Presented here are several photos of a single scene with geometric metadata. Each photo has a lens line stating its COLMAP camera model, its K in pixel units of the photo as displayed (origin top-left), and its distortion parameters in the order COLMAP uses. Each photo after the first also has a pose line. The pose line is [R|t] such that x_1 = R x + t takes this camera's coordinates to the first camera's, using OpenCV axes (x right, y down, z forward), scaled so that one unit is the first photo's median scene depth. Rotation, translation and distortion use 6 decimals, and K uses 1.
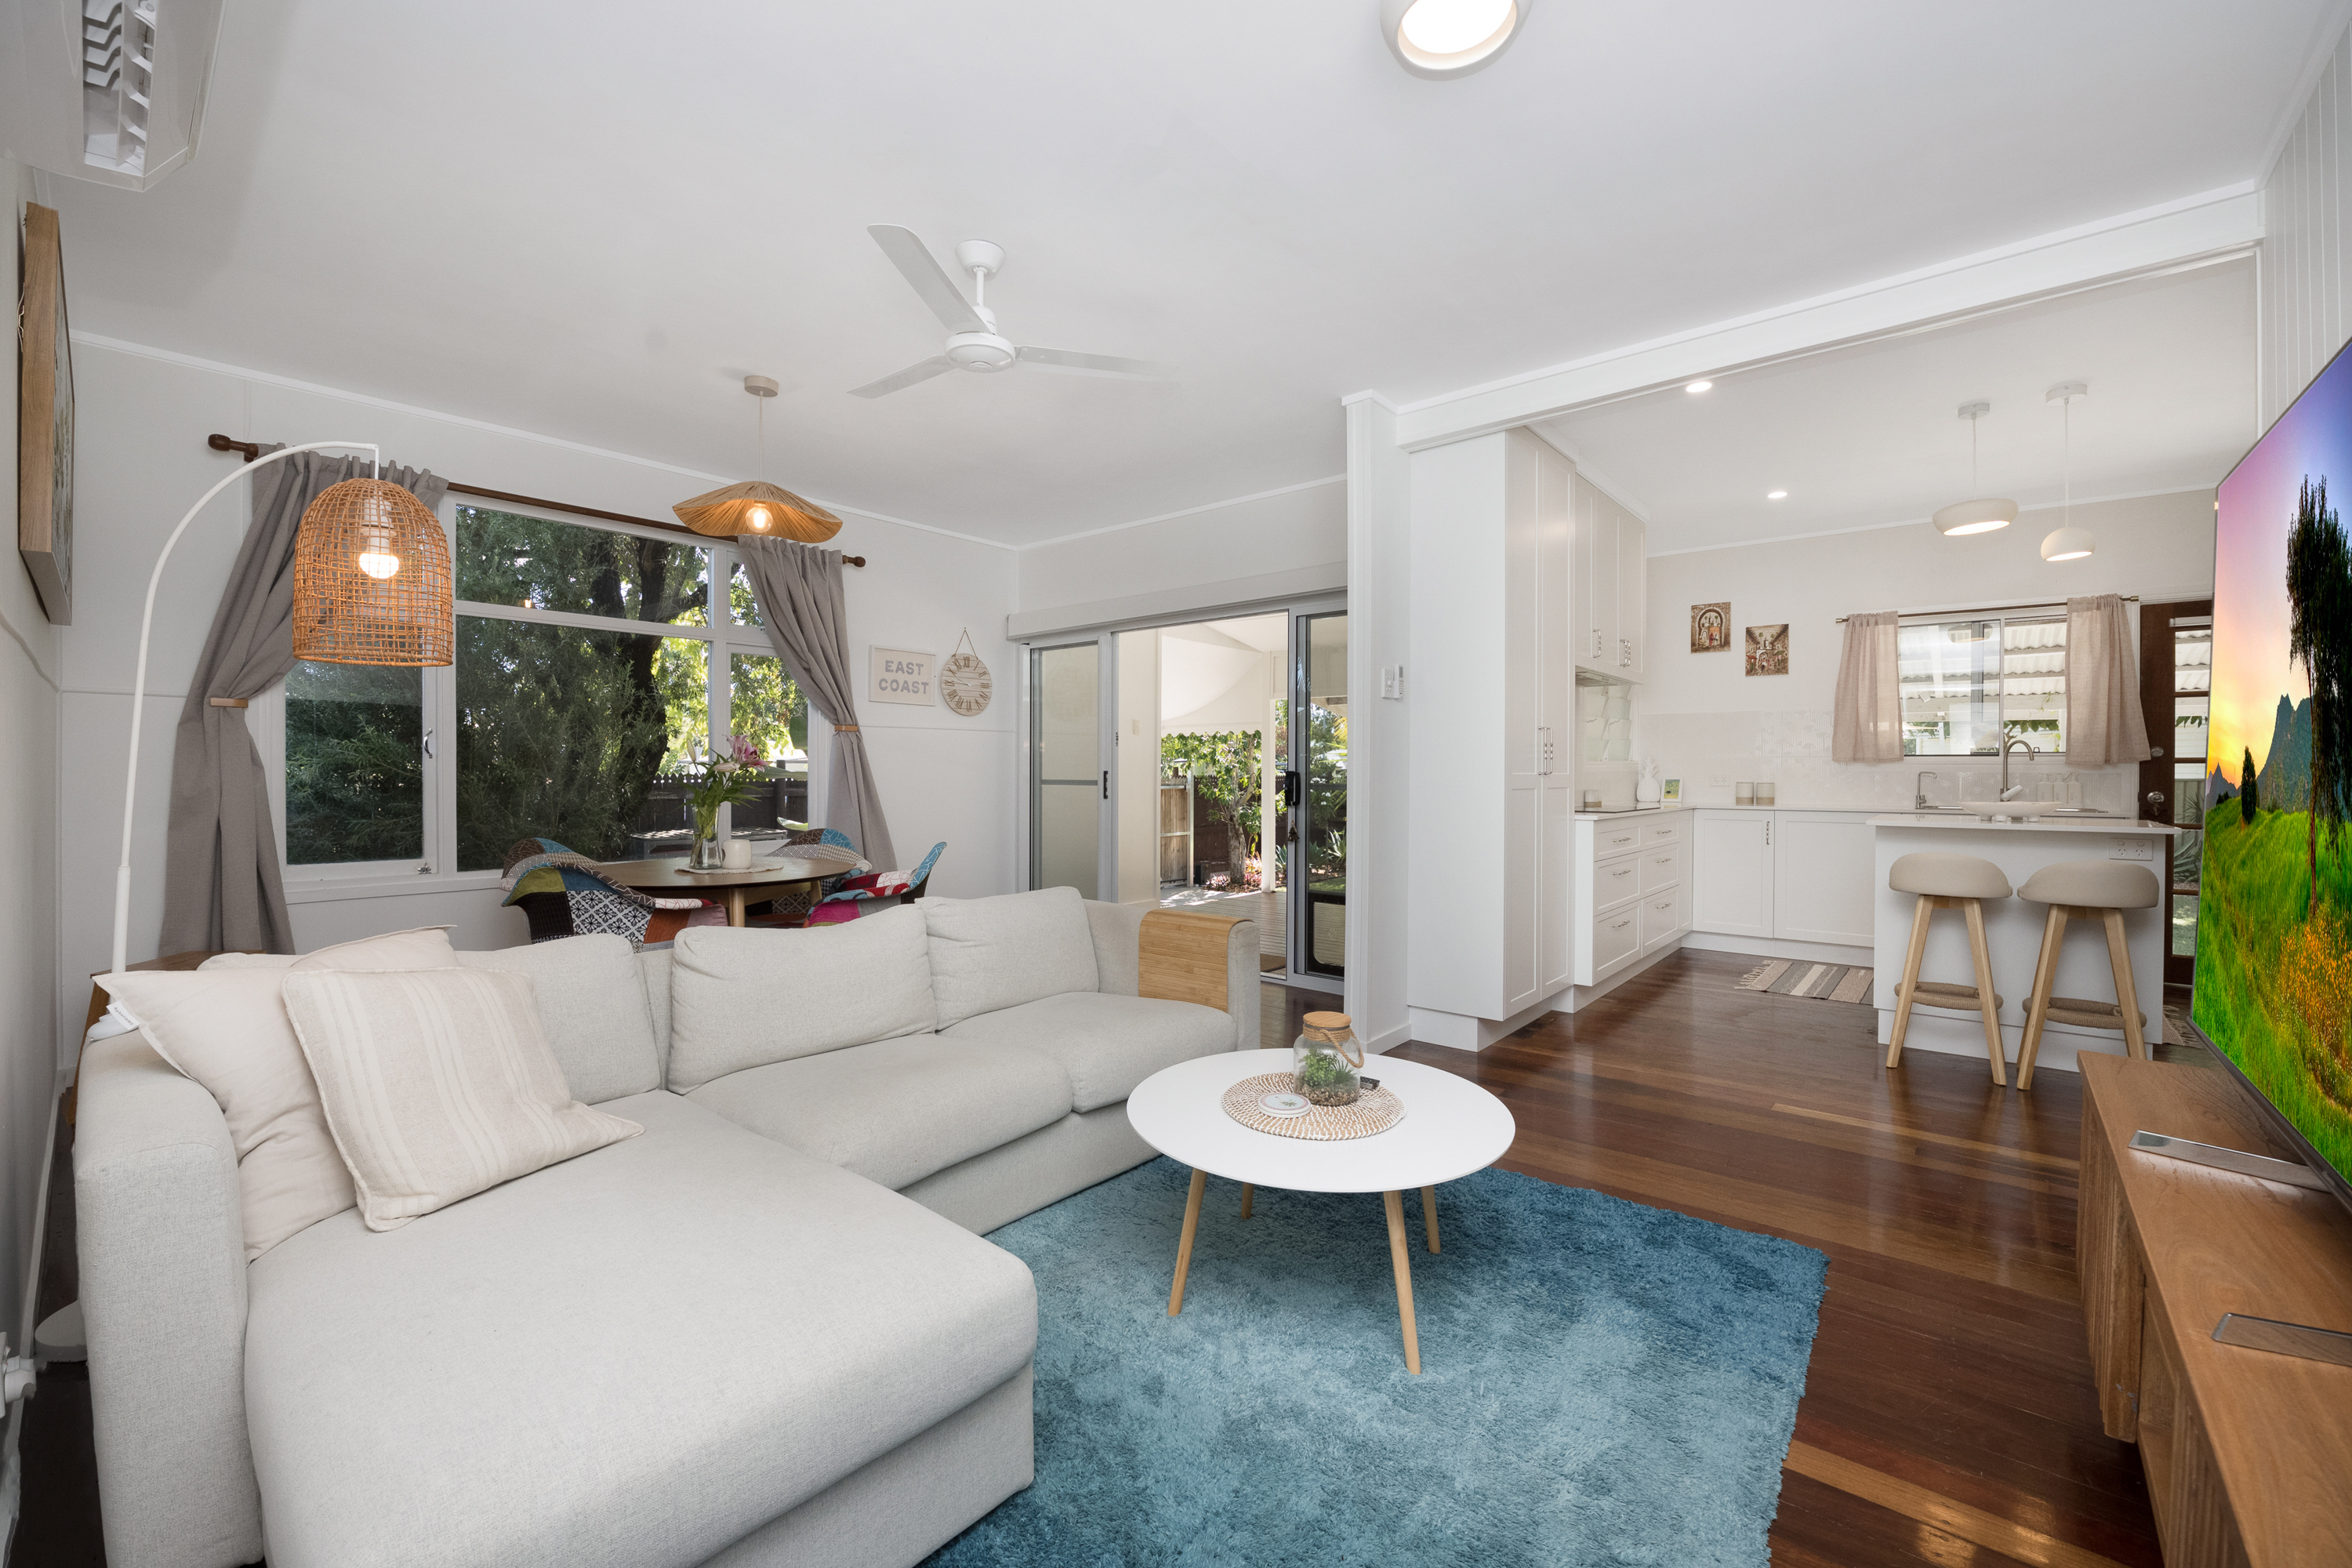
lens RADIAL K [[925.0, 0, 1185.2], [0, 925.0, 767.2], [0, 0, 1]] dist [-0.015394, -0.000175]
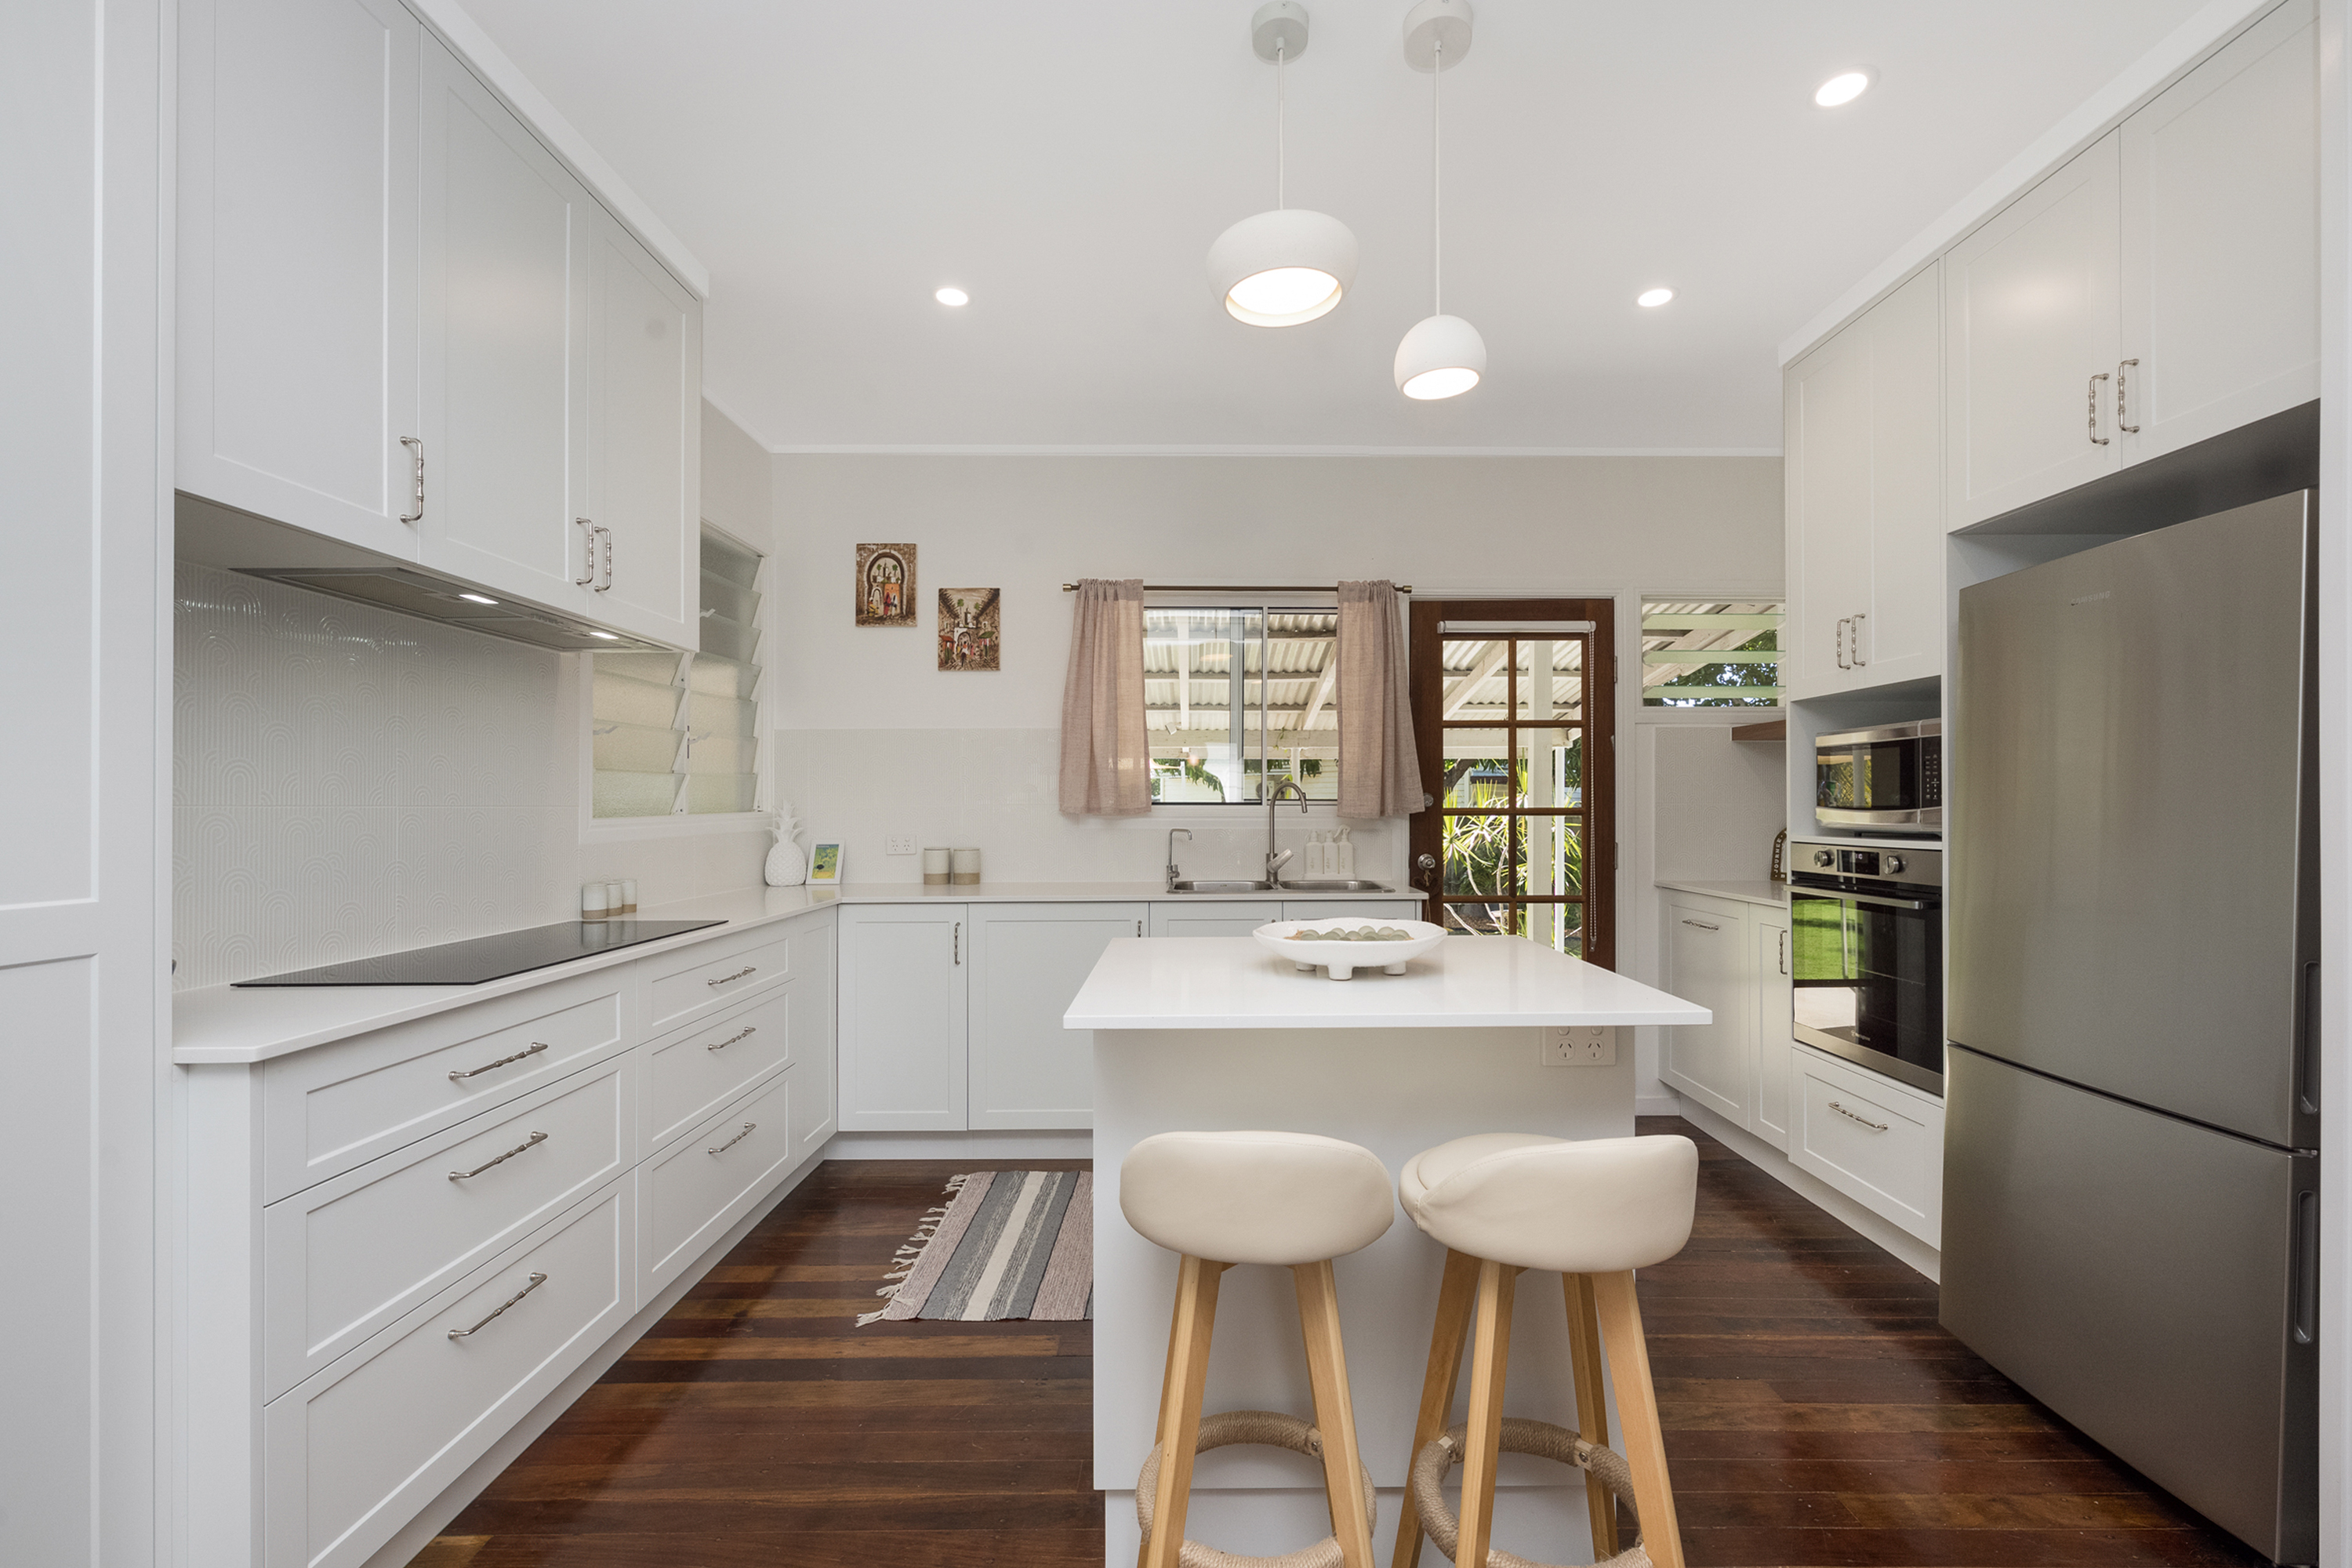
lens RADIAL K [[925.0, 0, 1183.5], [0, 925.0, 803.6], [0, 0, 1]] dist [-0.015394, -0.000175]
pose [[0.762670, 0.001077, 0.646787, 0.349729], [0.003709, 0.999975, -0.006039, -0.008361], [-0.646778, 0.007004, 0.762646, 0.449047]]
